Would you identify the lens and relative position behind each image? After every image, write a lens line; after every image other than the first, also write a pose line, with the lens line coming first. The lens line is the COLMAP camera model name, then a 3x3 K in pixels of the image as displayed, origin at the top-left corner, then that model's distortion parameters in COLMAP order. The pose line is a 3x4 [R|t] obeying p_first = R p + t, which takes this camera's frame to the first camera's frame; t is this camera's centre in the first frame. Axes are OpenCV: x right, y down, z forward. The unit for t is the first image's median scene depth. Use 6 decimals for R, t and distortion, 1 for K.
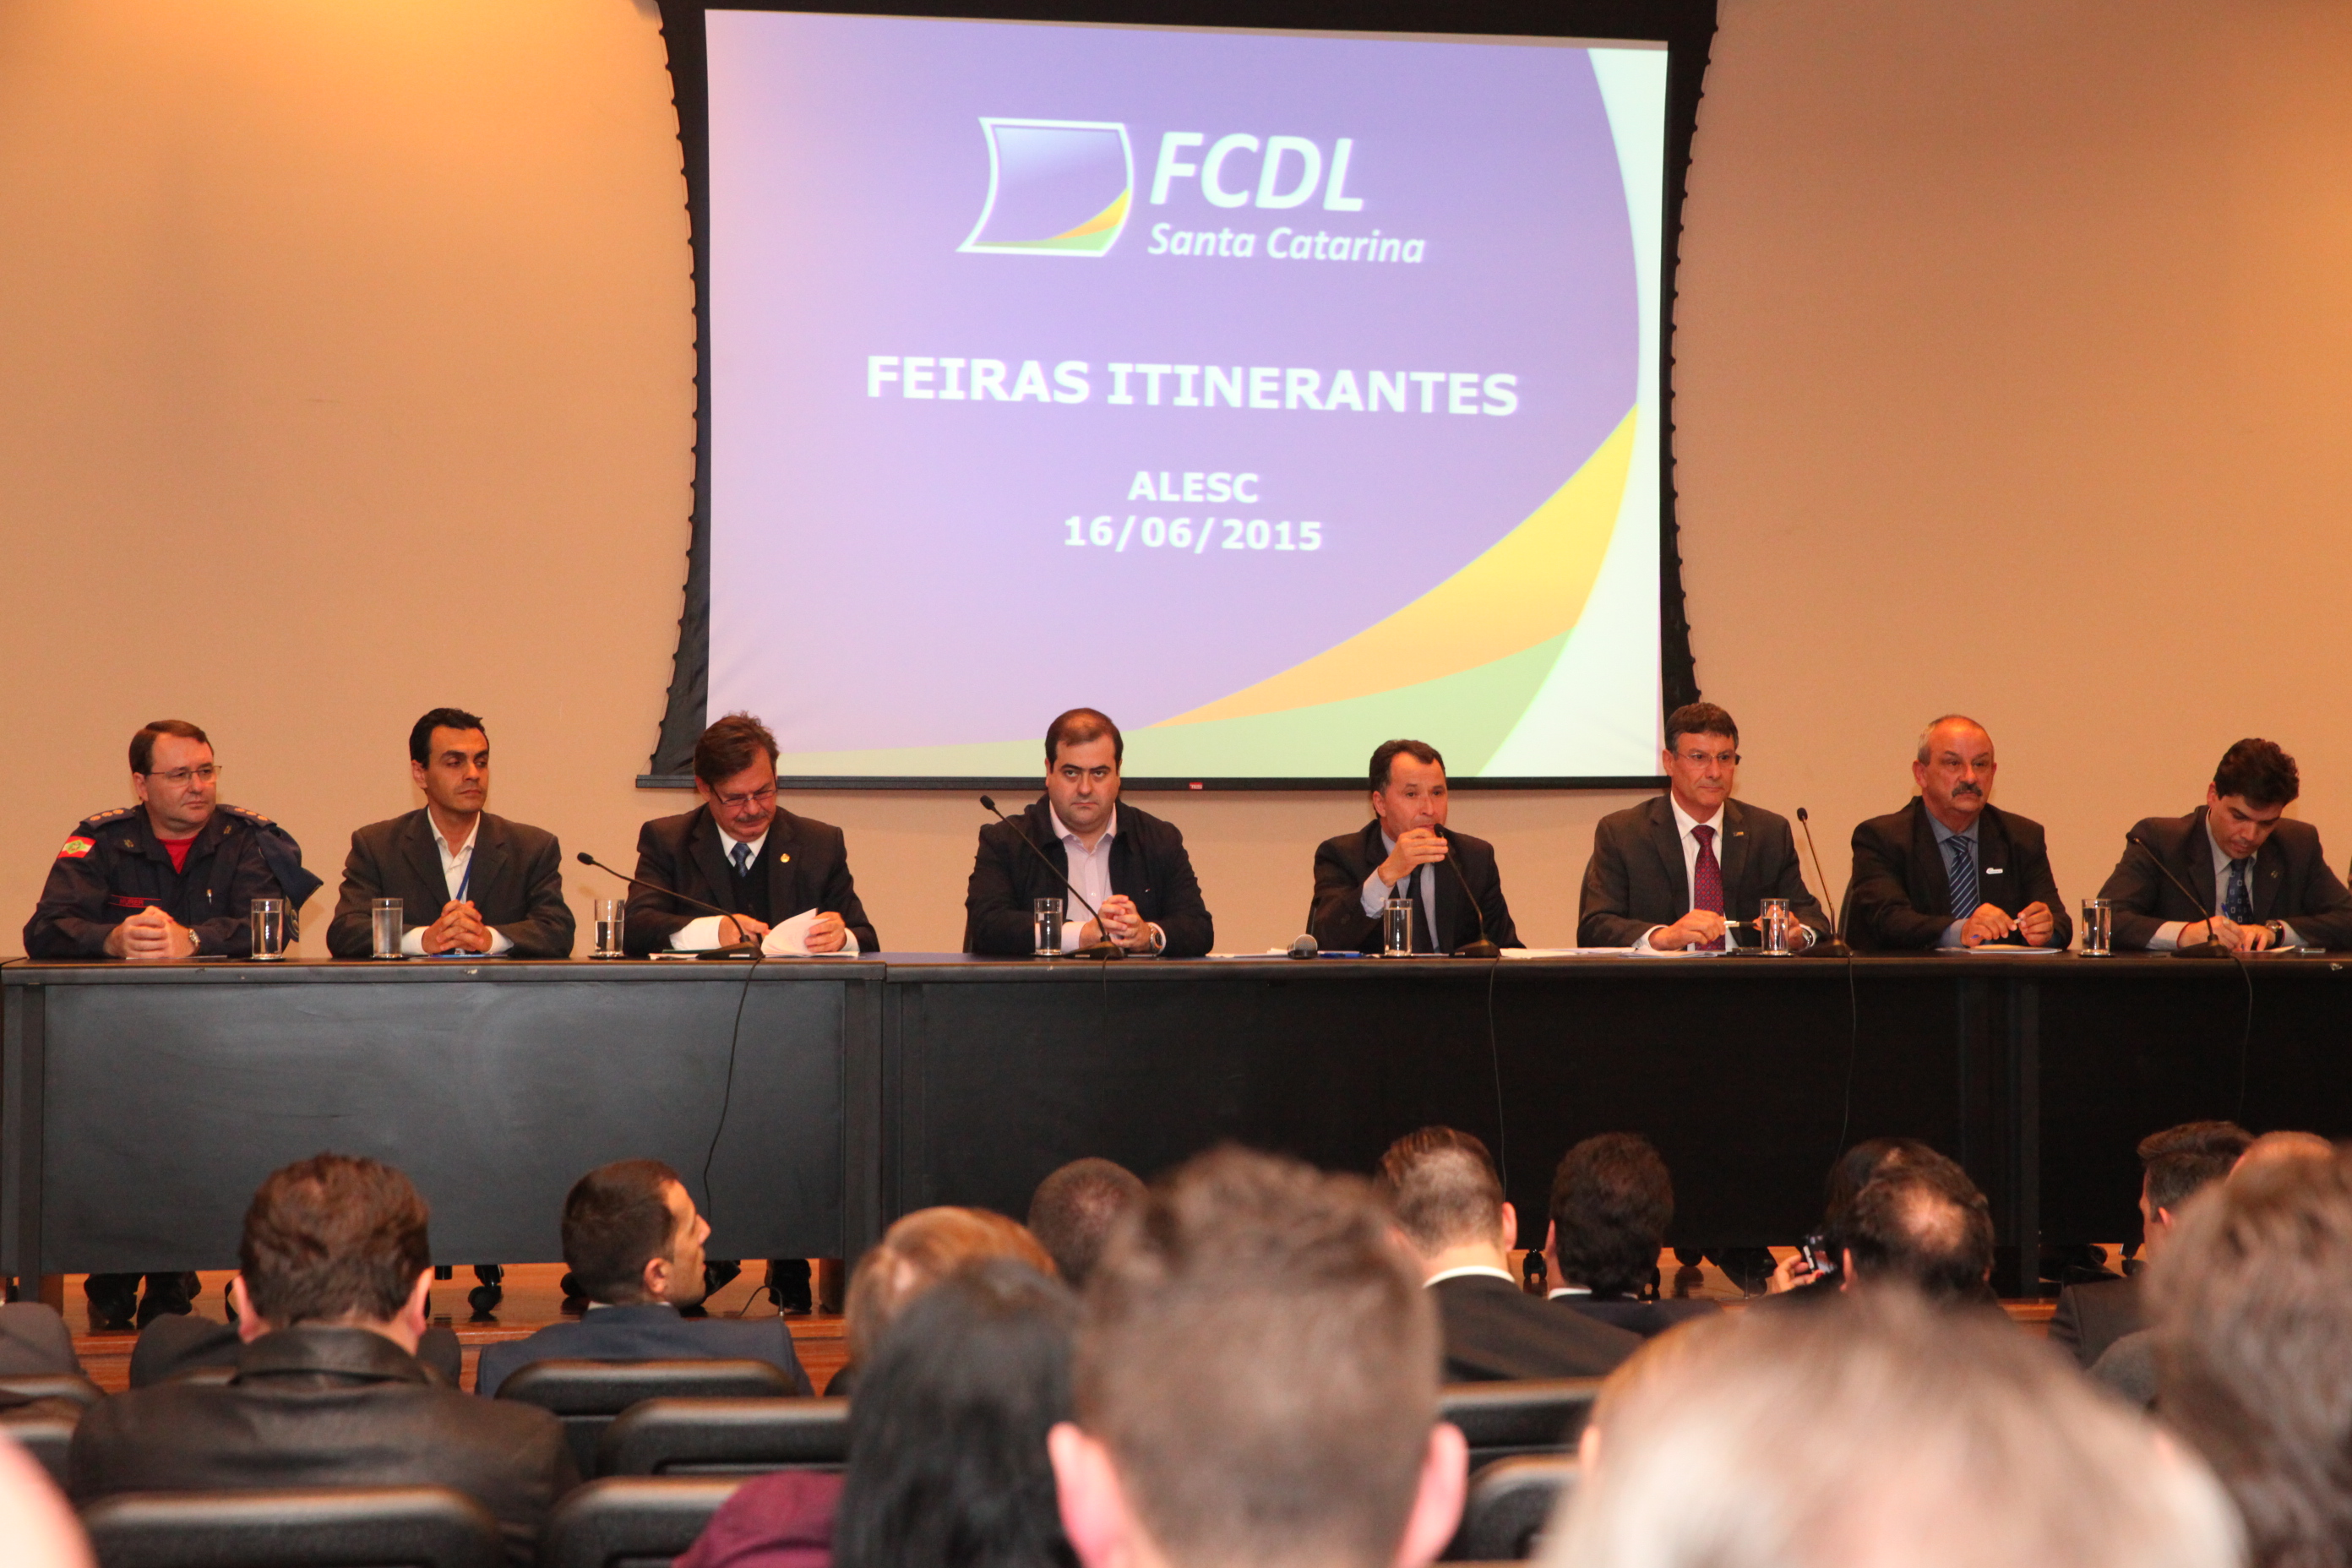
lens RADIAL K [[4642.7, 0, 1176.0], [0, 4642.7, 784.0], [0, 0, 1]] dist [0.214629, -0.021851]
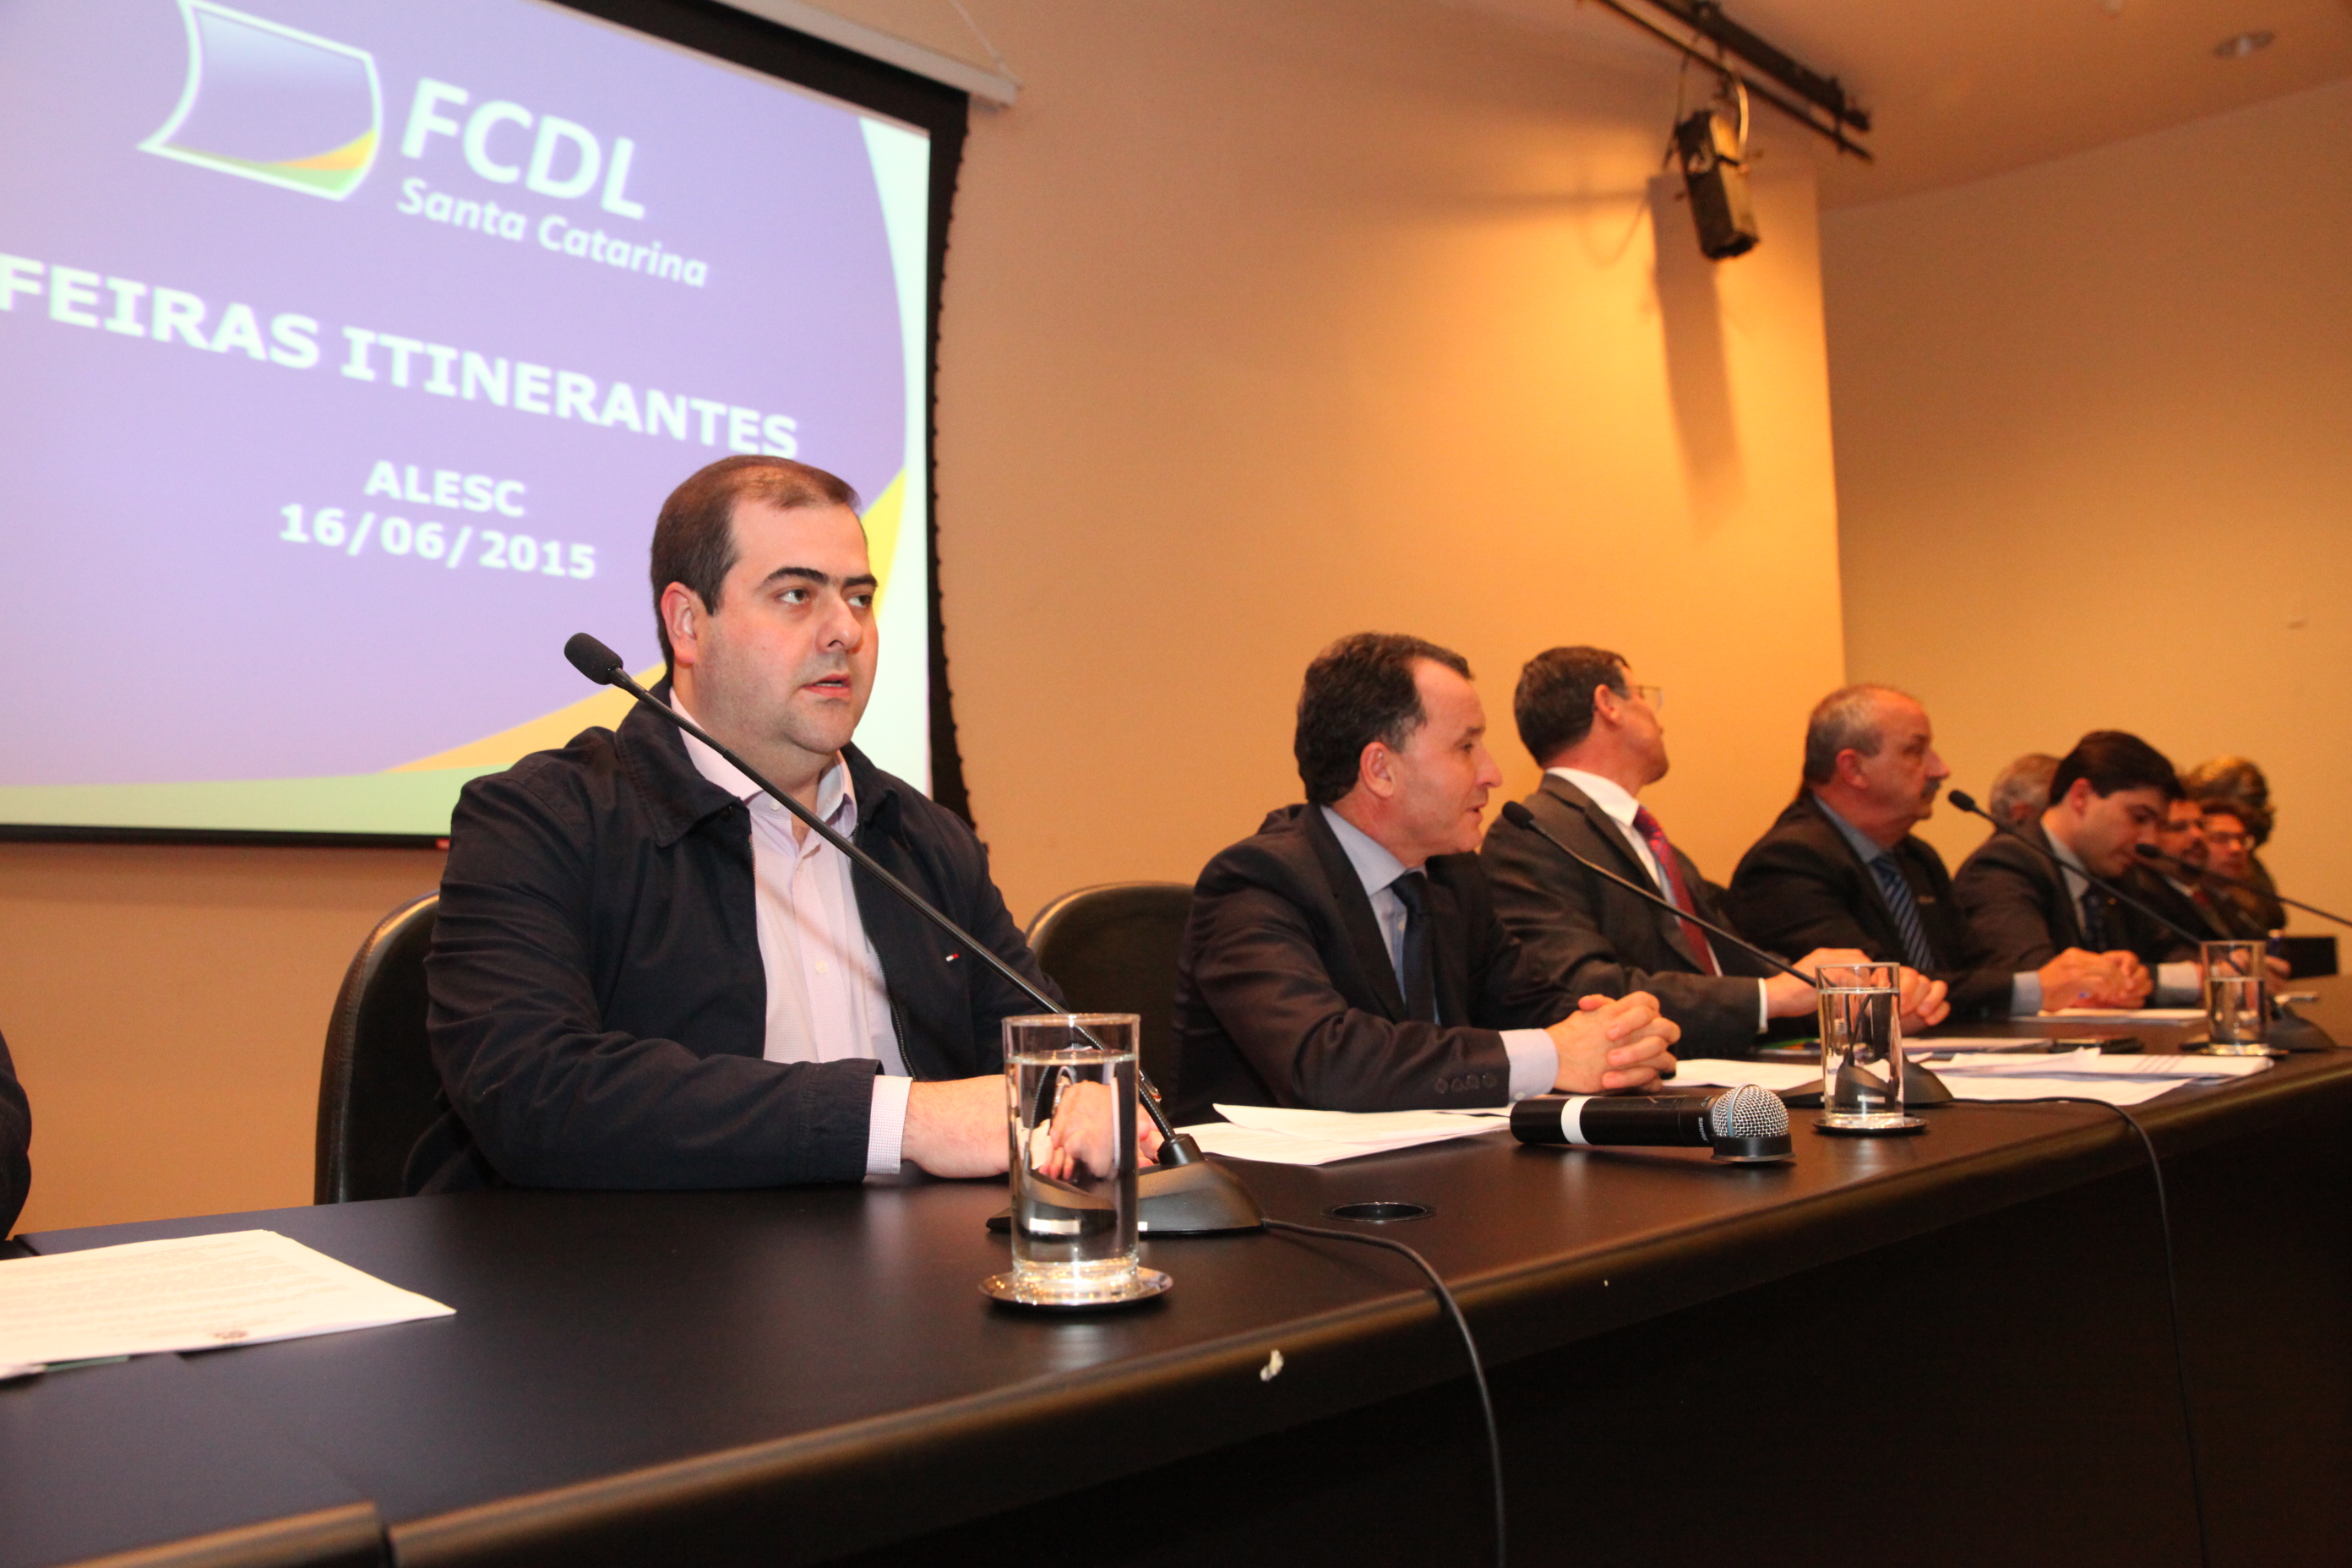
lens RADIAL K [[1765.3, 0, 1176.0], [0, 1765.3, 784.0], [0, 0, 1]] dist [-0.086286, 0.087826]
pose [[0.848112, 0.025606, 0.529197, -0.049529], [0.017083, 0.996990, -0.075620, 0.015204], [-0.529541, 0.073174, 0.845122, 0.668134]]
